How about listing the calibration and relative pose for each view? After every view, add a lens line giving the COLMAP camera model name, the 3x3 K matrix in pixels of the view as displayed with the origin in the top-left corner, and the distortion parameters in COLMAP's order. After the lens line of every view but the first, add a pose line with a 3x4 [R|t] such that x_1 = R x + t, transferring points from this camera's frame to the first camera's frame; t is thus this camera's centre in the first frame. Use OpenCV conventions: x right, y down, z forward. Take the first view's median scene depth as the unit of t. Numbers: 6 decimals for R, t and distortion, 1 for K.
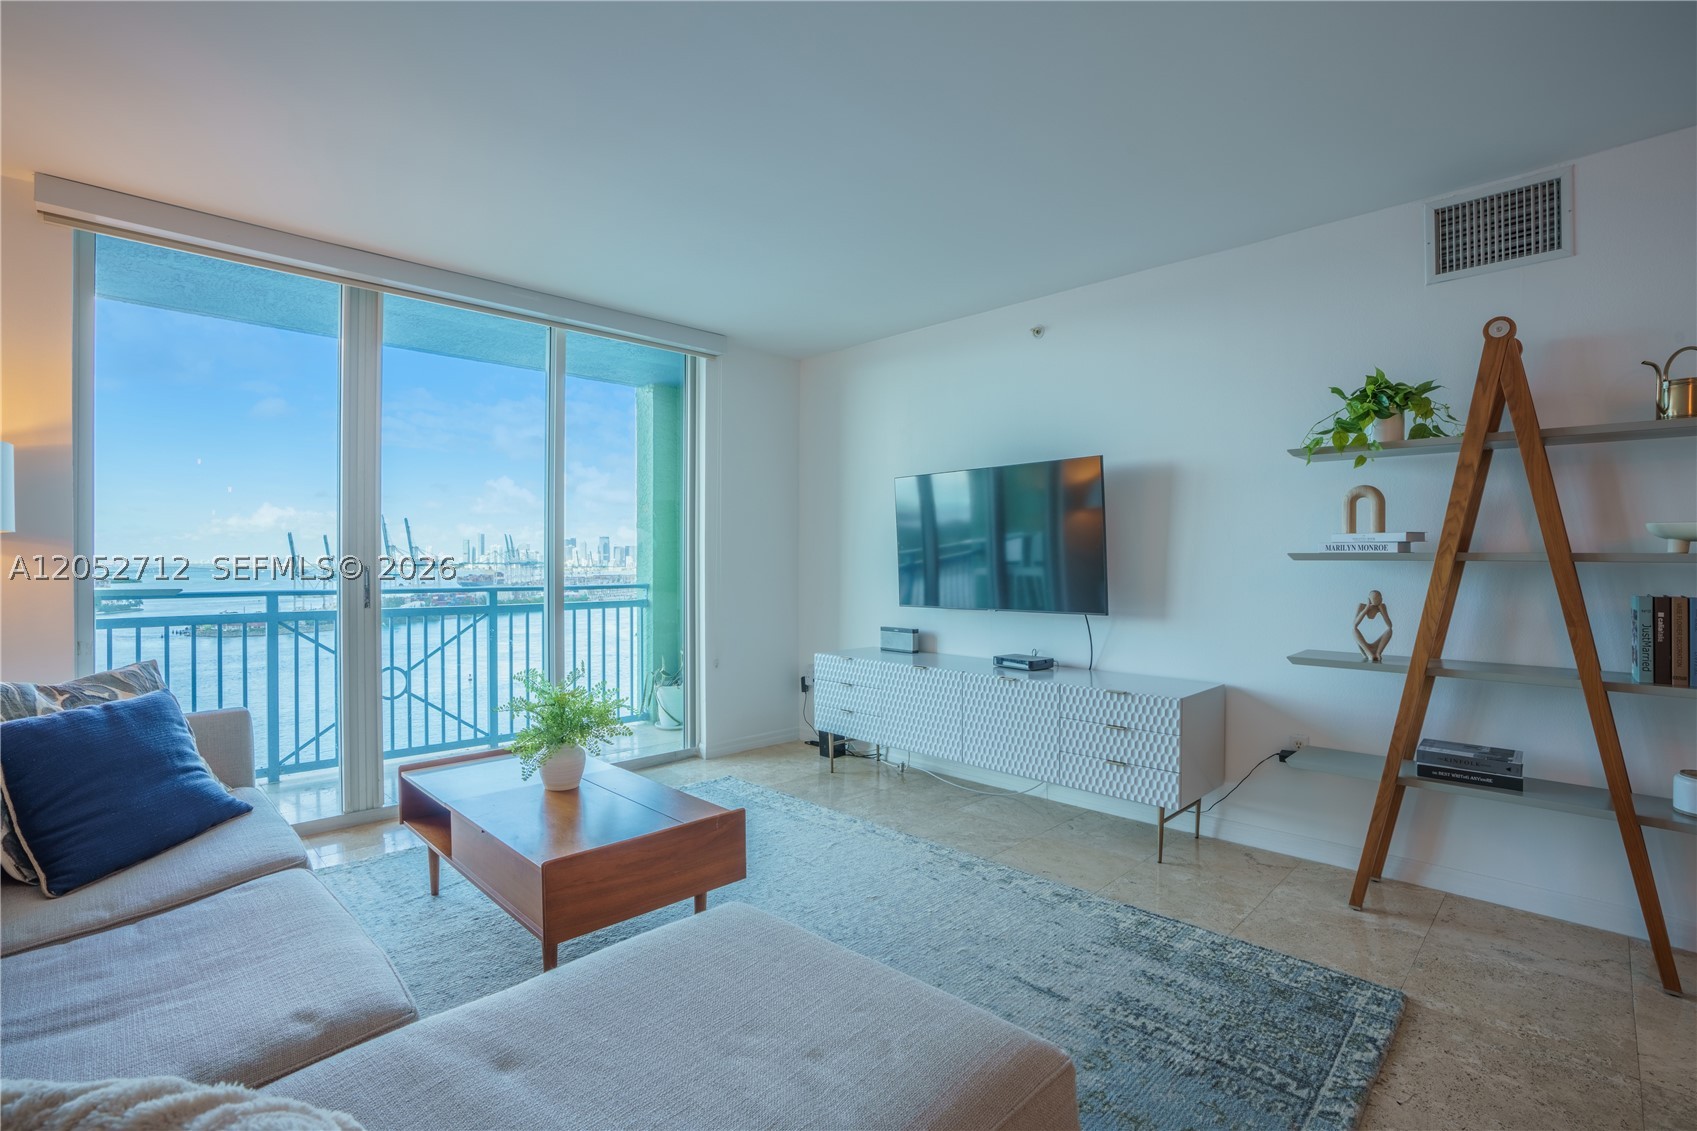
lens RADIAL K [[782.9, 0, 852.9], [0, 782.9, 562.0], [0, 0, 1]] dist [-0.069032, 0.027003]
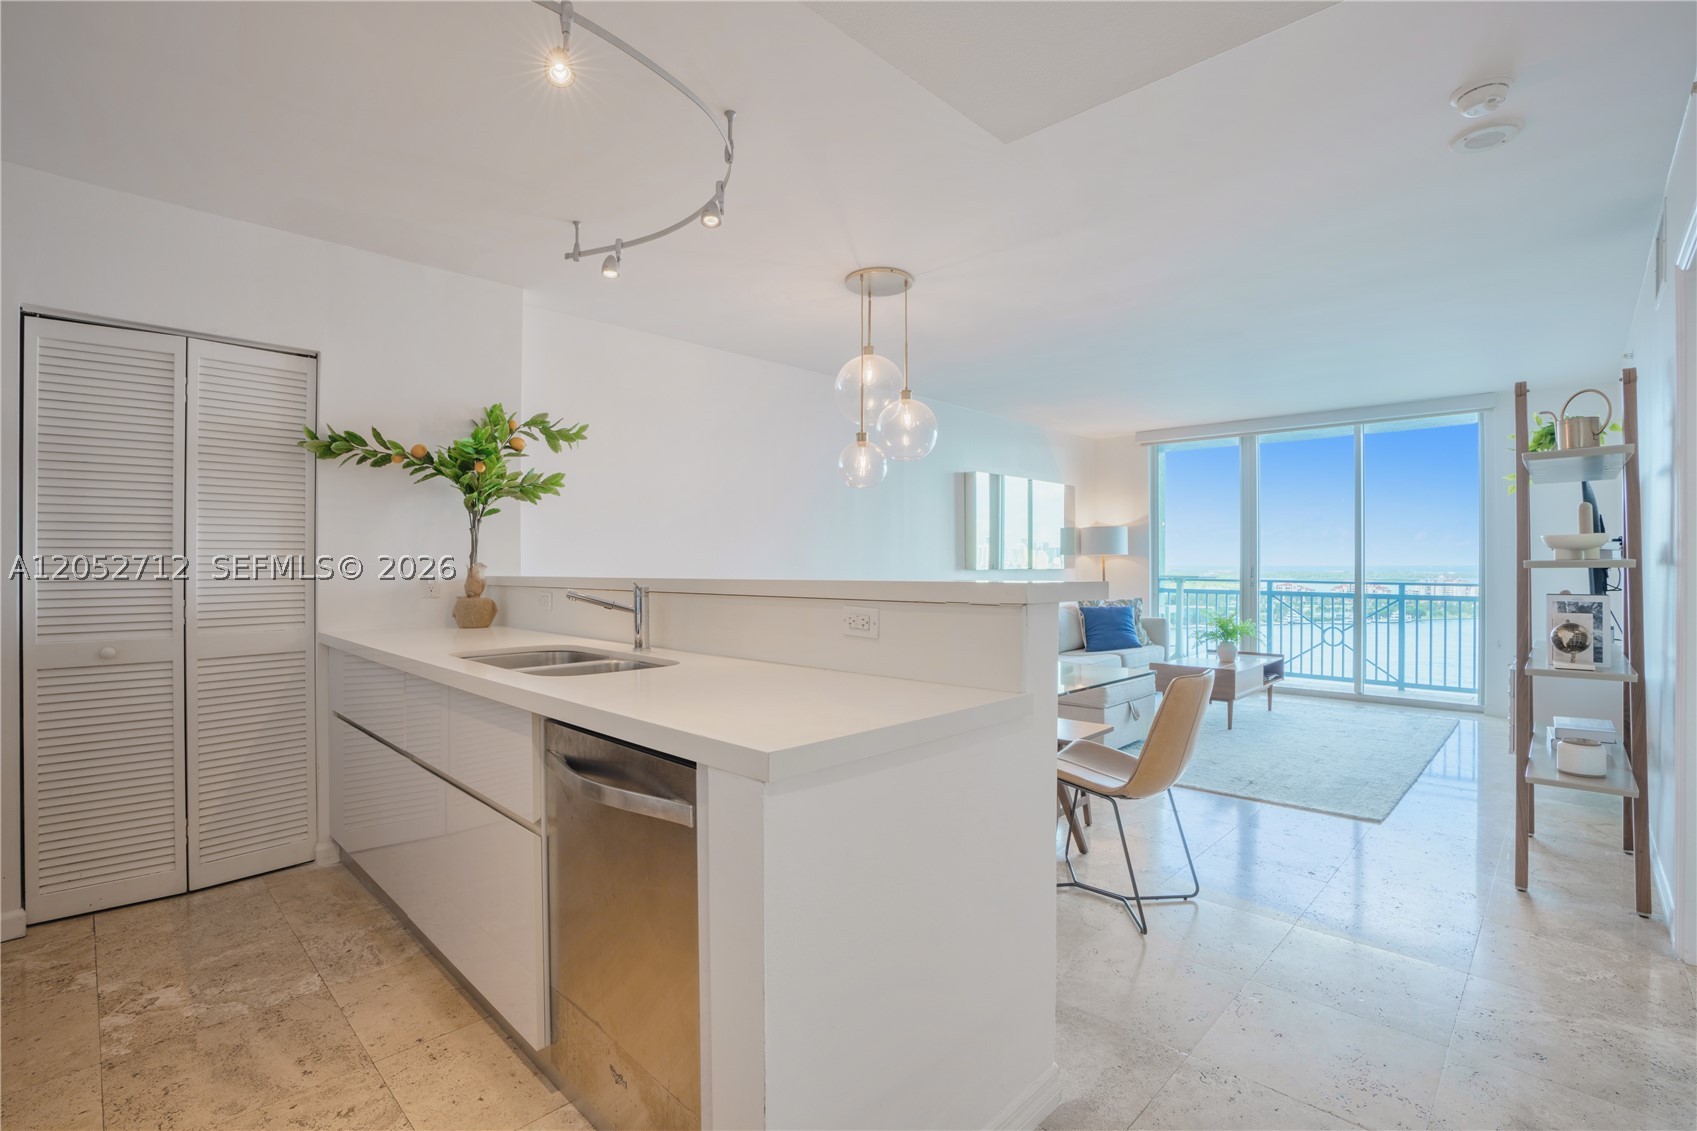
lens RADIAL K [[782.9, 0, 852.9], [0, 782.9, 562.0], [0, 0, 1]] dist [-0.069032, 0.027003]
pose [[0.016495, 0.000033, -0.999864, 1.944400], [0.000634, 1.000000, 0.000043, 0.000104], [0.999864, -0.000635, 0.016495, -0.200024]]
